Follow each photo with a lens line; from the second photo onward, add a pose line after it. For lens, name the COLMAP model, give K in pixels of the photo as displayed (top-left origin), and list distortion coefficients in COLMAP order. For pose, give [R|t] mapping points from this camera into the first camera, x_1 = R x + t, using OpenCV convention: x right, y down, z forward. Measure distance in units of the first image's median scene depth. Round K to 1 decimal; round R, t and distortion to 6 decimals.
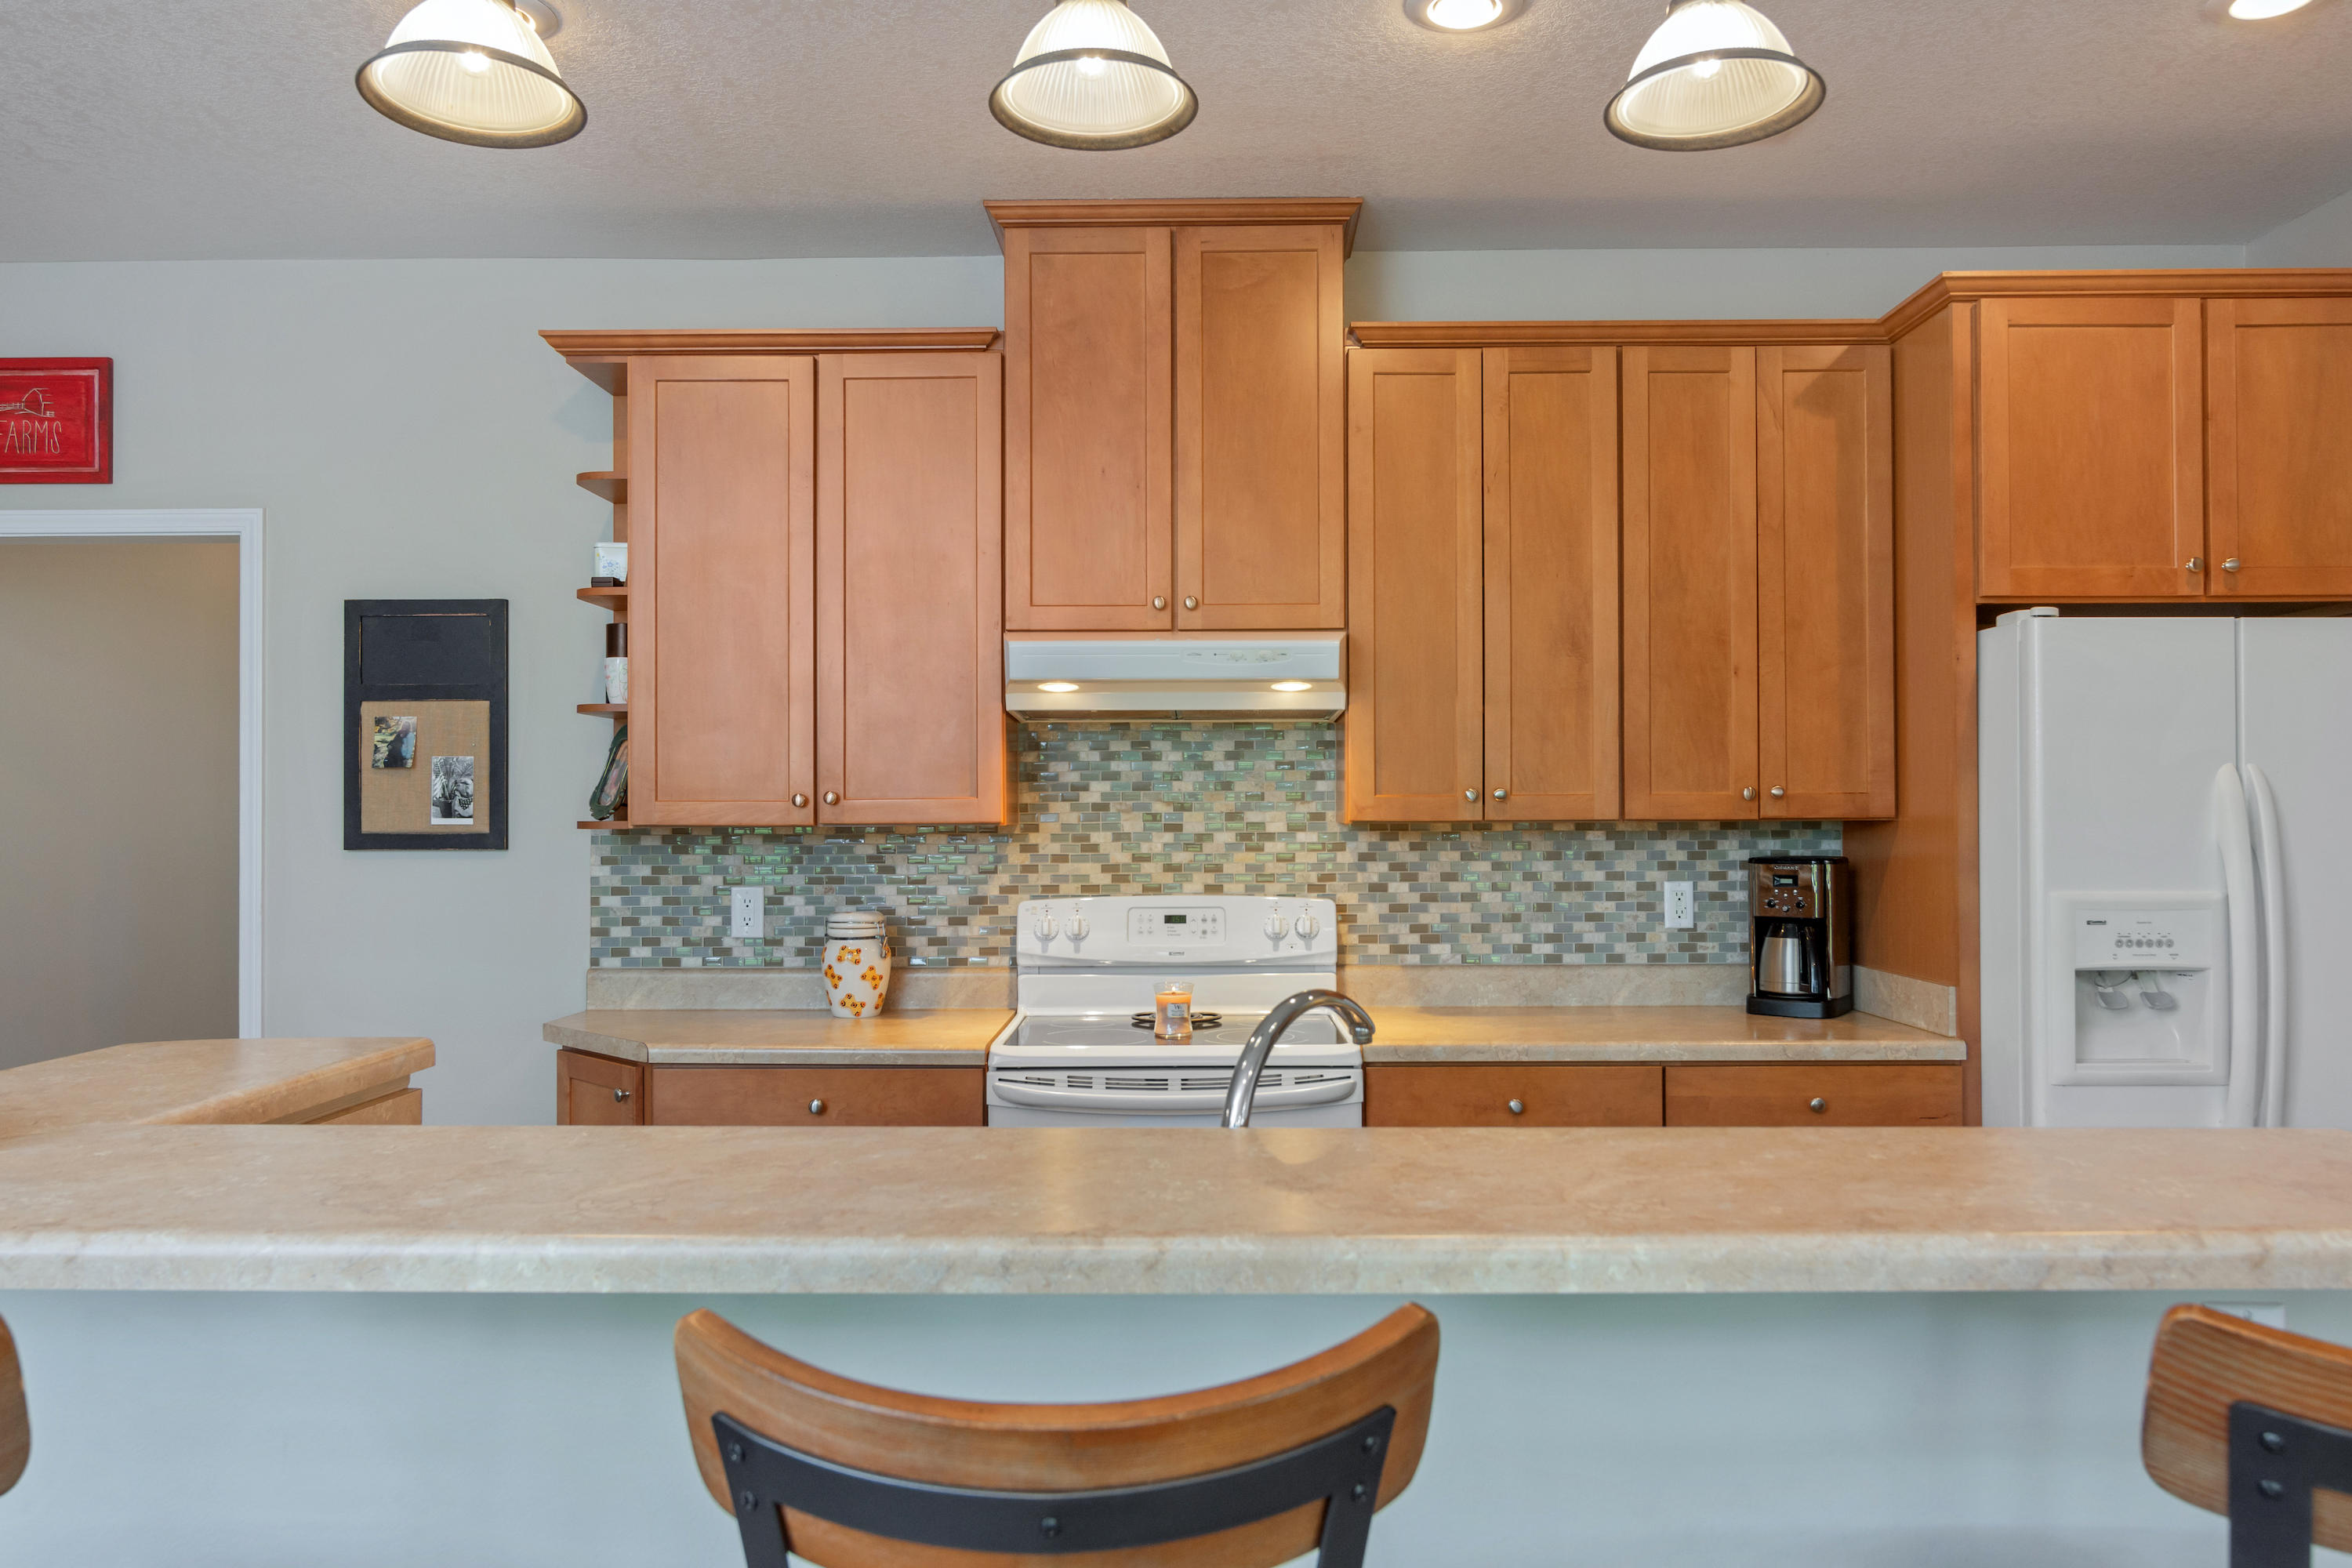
lens RADIAL K [[1600.6, 0, 1187.0], [0, 1600.6, 792.0], [0, 0, 1]] dist [0.002380, 0.002037]
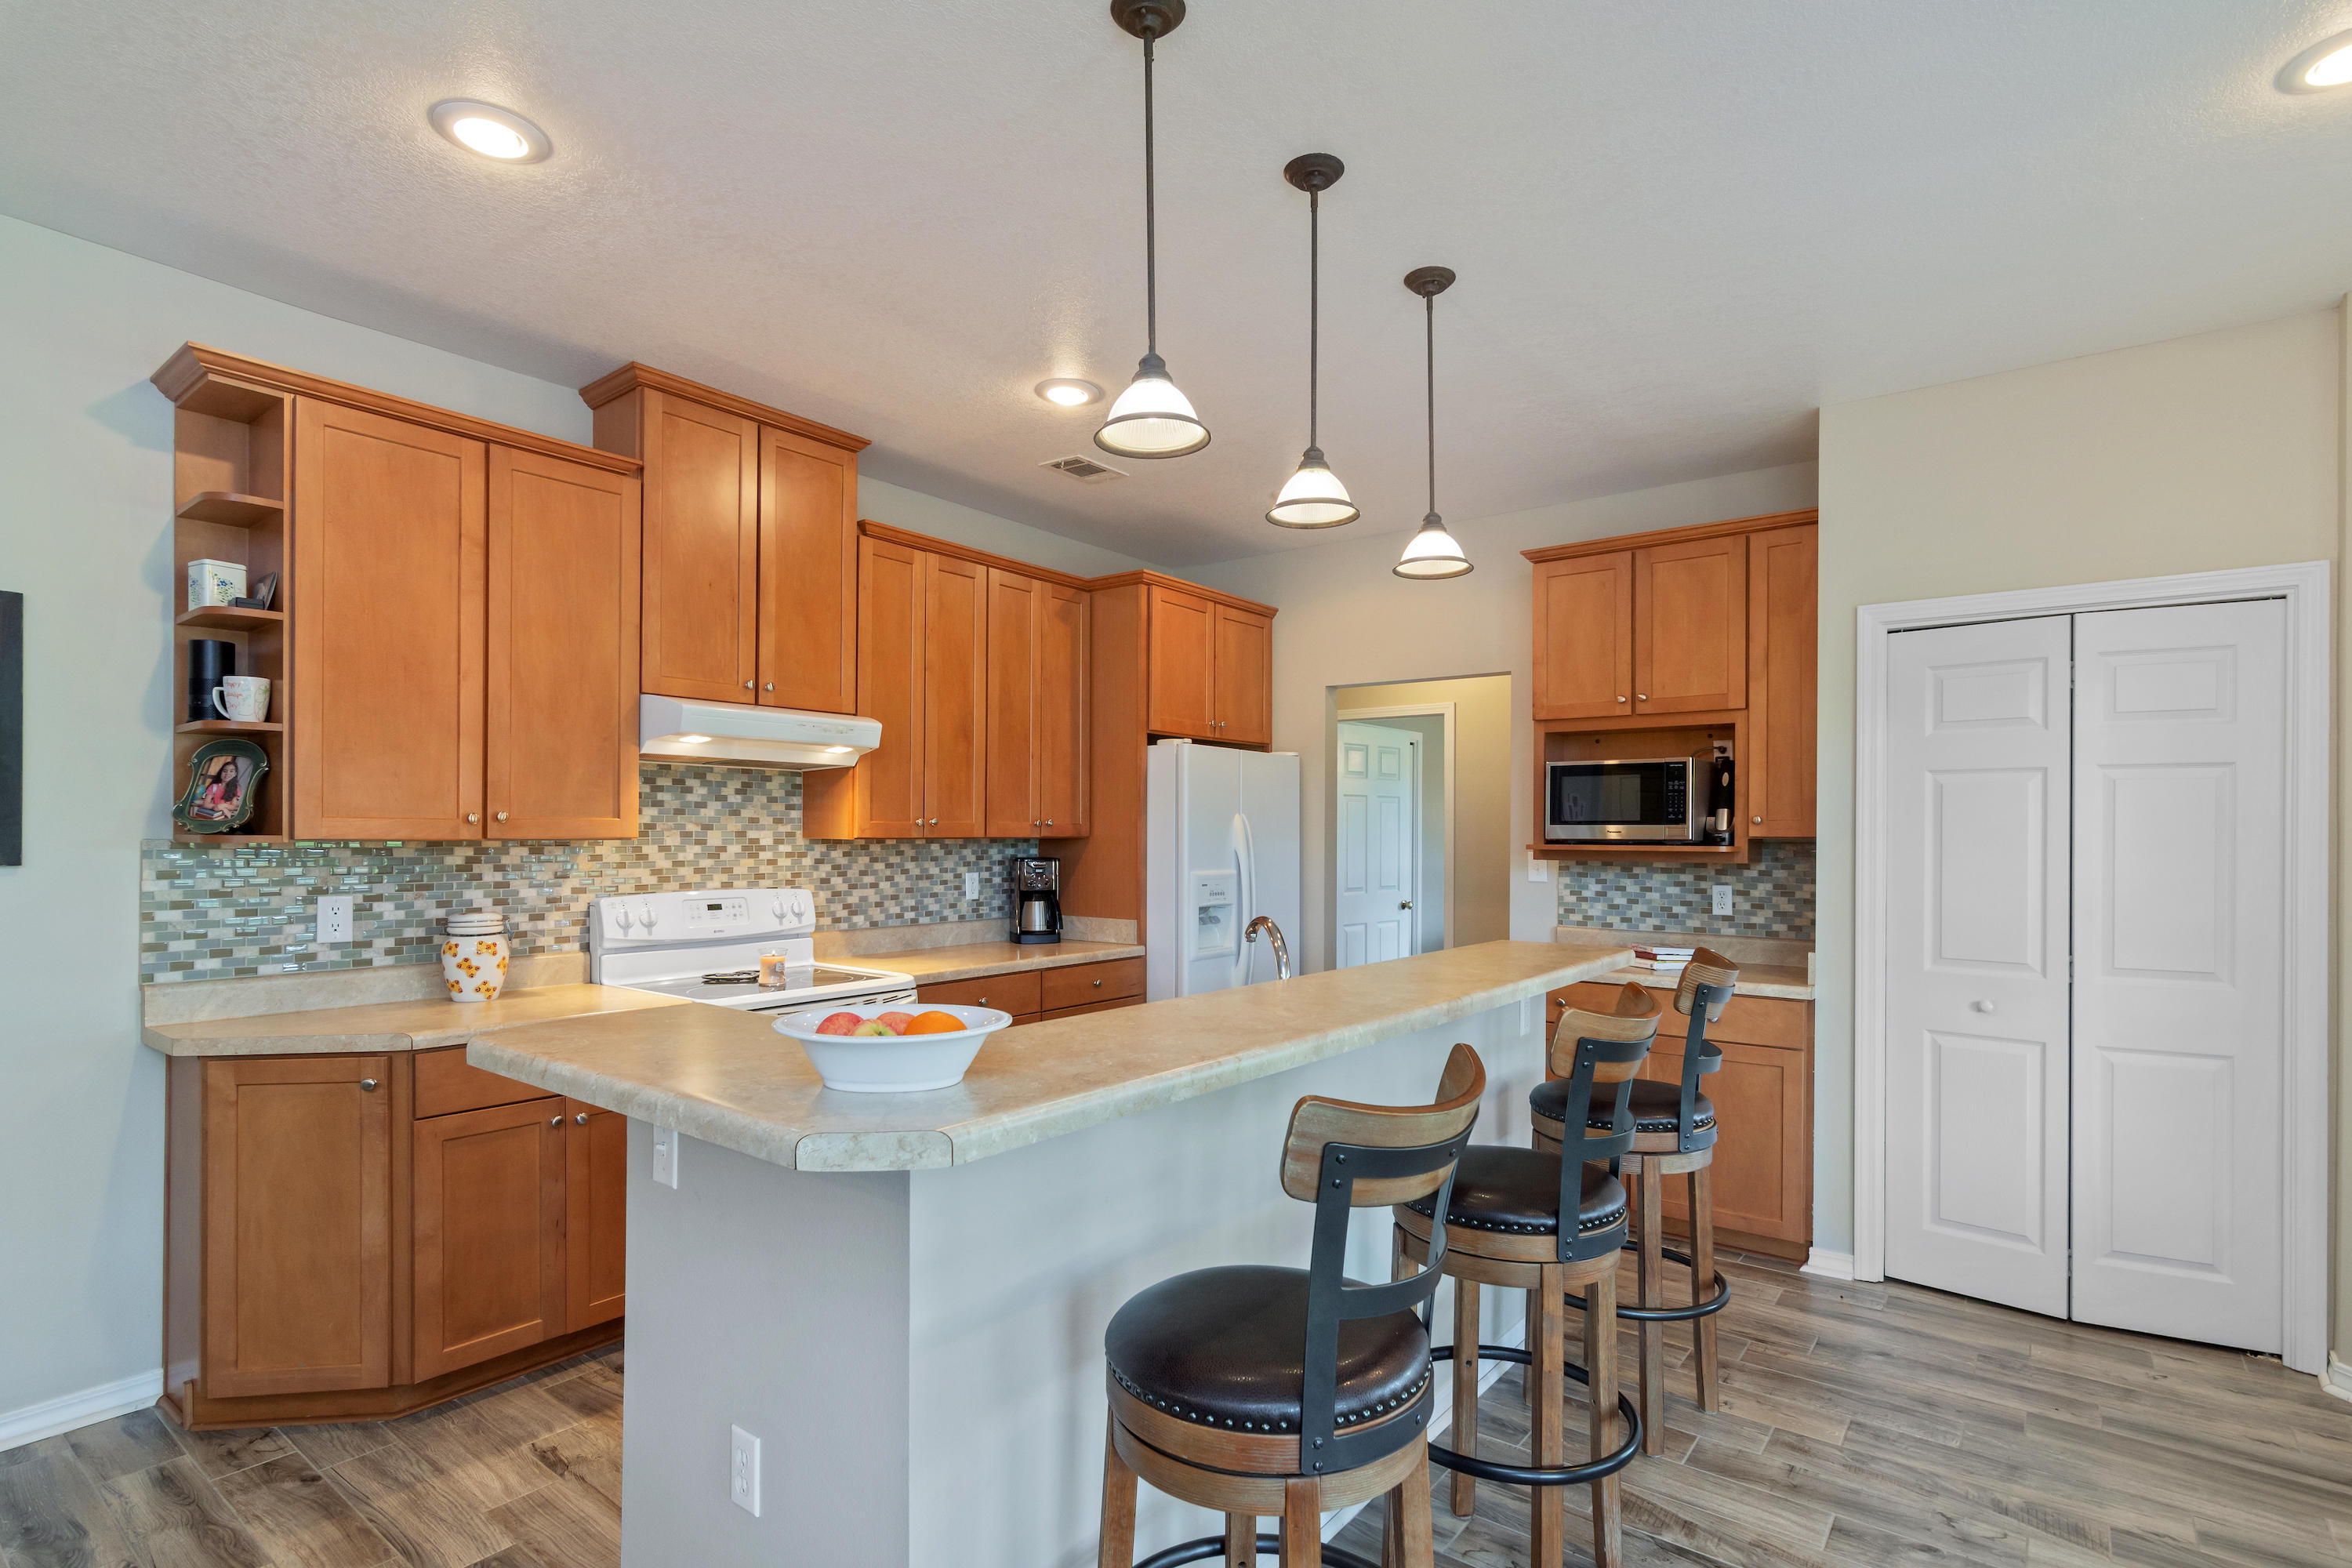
lens RADIAL K [[1142.8, 0, 1170.4], [0, 1142.8, 829.8], [0, 0, 1]] dist [-0.000366, 0.001536]
pose [[0.605992, 0.008280, 0.795427, -0.552773], [-0.017773, 0.999837, 0.003133, 0.001367], [-0.795272, -0.016036, 0.606041, 0.073449]]
